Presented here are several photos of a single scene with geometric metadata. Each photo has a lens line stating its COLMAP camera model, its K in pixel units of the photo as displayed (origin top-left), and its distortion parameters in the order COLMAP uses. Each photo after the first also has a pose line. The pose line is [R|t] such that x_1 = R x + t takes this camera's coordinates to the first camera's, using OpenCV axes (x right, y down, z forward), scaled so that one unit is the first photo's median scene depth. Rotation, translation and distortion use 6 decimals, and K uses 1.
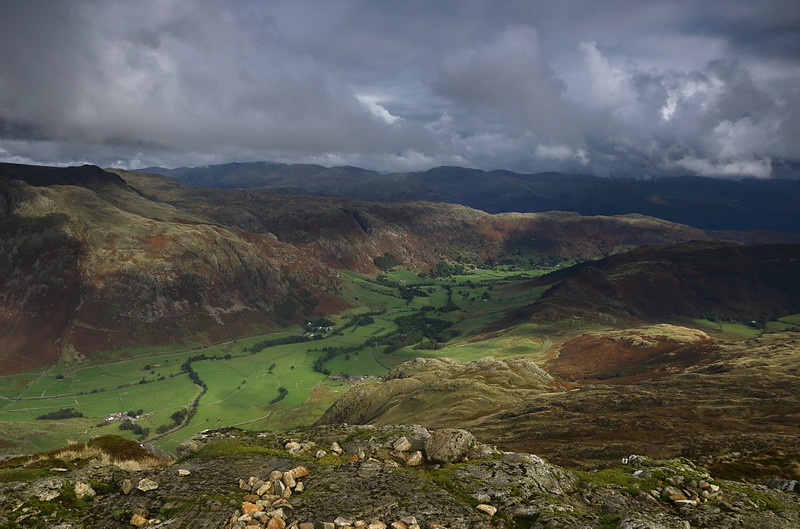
lens RADIAL K [[634.8, 0, 401.5], [0, 634.8, 248.9], [0, 0, 1]] dist [-0.077639, 0.152479]
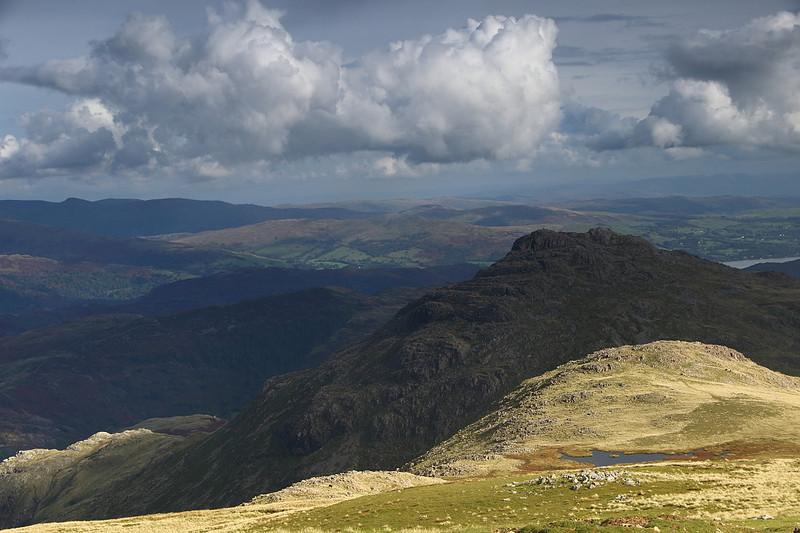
lens RADIAL K [[1713.4, 0, 400.0], [0, 1713.4, 266.5], [0, 0, 1]] dist [0.235259, -0.112981]
pose [[0.706809, -0.081238, 0.702725, -0.555949], [0.138192, 0.990101, -0.024535, 0.024560], [-0.693776, 0.114453, 0.711039, -0.454757]]
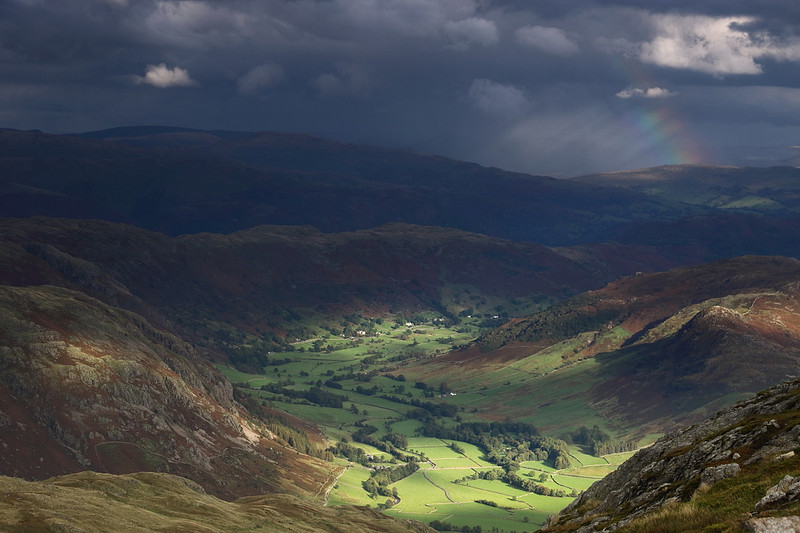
lens RADIAL K [[1769.8, 0, 400.0], [0, 1769.8, 266.5], [0, 0, 1]] dist [0.237810, -0.048303]
pose [[0.808160, -0.061810, 0.585711, -0.988434], [0.082795, 0.996525, -0.009077, -0.020919], [-0.583114, 0.055829, 0.810469, -0.244295]]
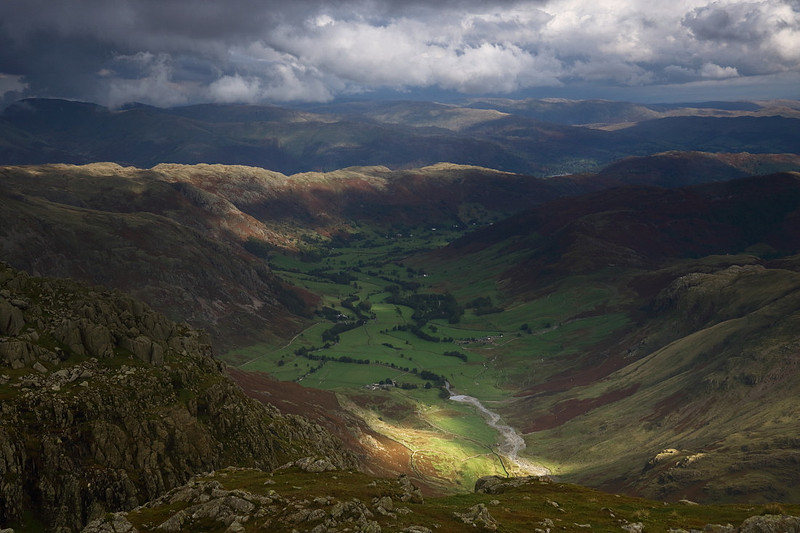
lens RADIAL K [[1149.8, 0, 400.0], [0, 1149.8, 266.5], [0, 0, 1]] dist [0.120394, 0.010541]
pose [[0.869668, -0.105148, 0.482309, -0.822720], [0.091364, 0.994456, 0.052060, -0.018865], [-0.485109, -0.001209, 0.874453, -0.432407]]
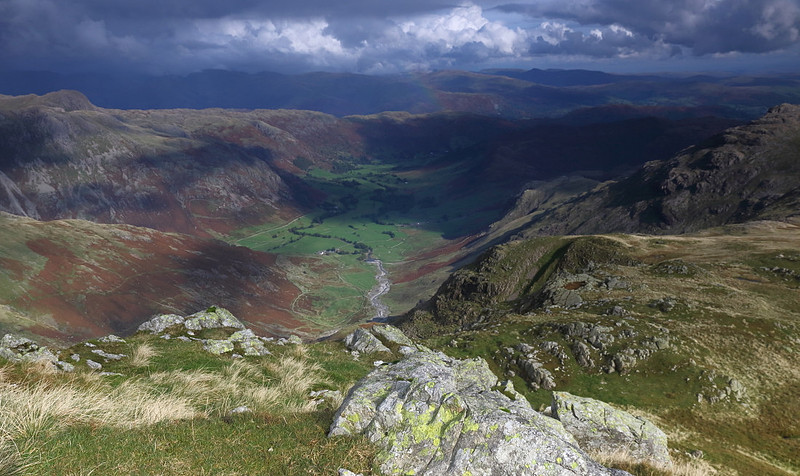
lens RADIAL K [[734.8, 0, 395.9], [0, 734.8, 263.9], [0, 0, 1]] dist [-0.016285, 0.116470]
pose [[0.911884, -0.137519, 0.386725, -0.631796], [0.081990, 0.984242, 0.156668, 0.008927], [-0.402176, -0.111156, 0.908790, -0.489591]]
